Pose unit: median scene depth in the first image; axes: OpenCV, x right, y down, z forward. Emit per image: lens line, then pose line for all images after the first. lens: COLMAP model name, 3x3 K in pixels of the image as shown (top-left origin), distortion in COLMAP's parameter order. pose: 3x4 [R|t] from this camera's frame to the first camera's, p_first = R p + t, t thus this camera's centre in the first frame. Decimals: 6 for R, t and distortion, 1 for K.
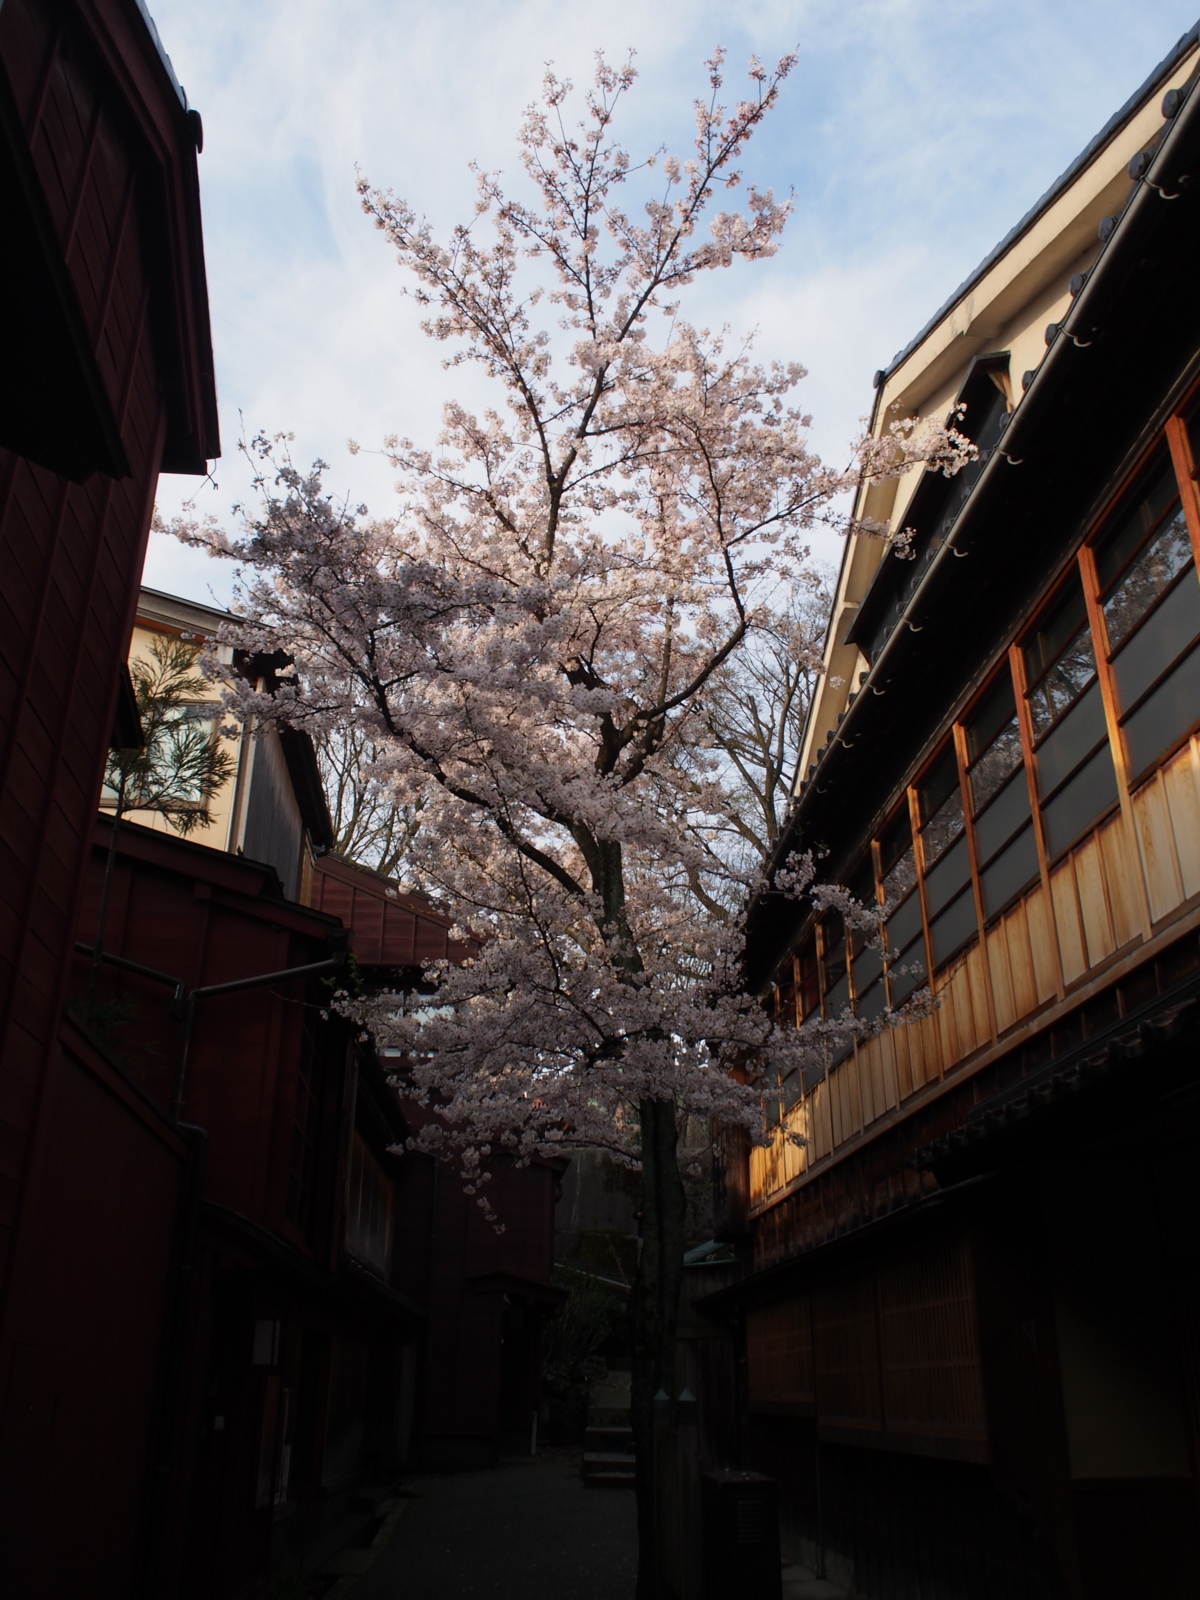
lens RADIAL K [[1329.1, 0, 600.0], [0, 1329.1, 800.0], [0, 0, 1]] dist [-0.027861, -0.000078]
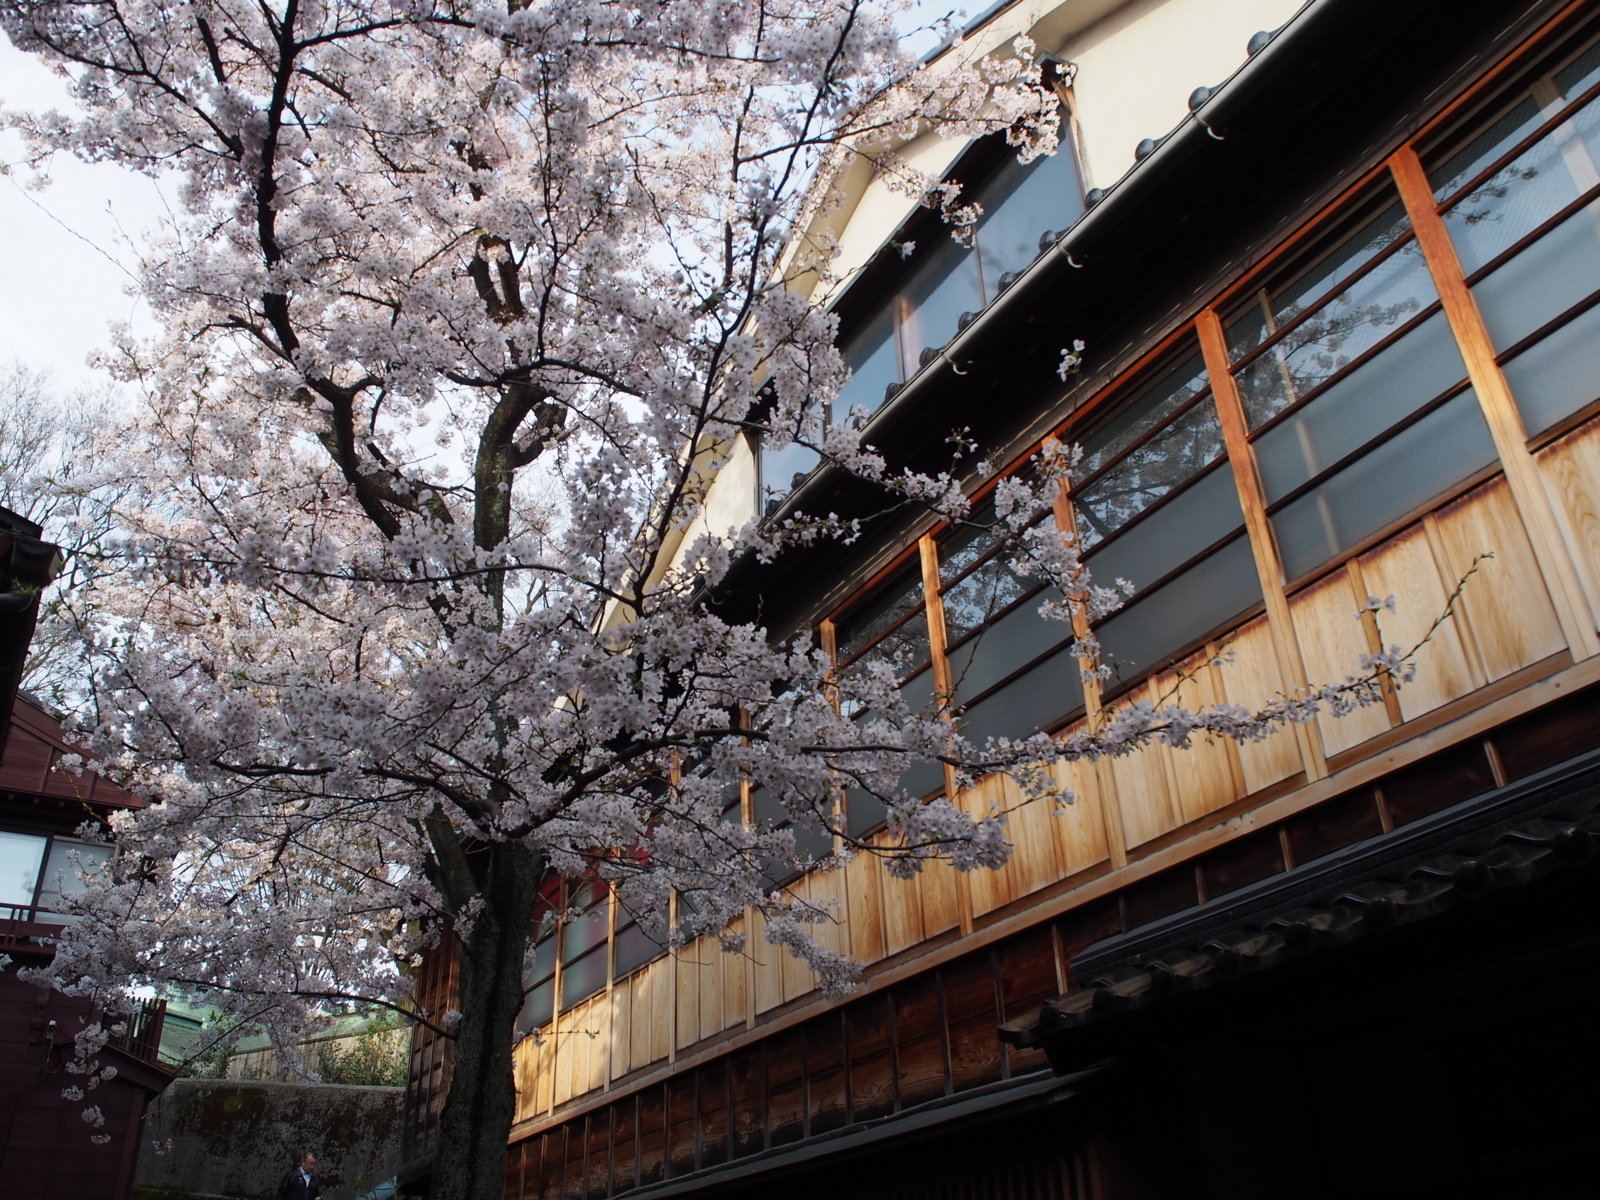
lens RADIAL K [[1329.1, 0, 798.7], [0, 1329.1, 604.6], [0, 0, 1]] dist [-0.027861, -0.000078]
pose [[0.896075, 0.194914, 0.398822, -0.109811], [-0.147823, 0.978188, -0.145934, 0.136535], [-0.418568, 0.071813, 0.905342, 0.344389]]
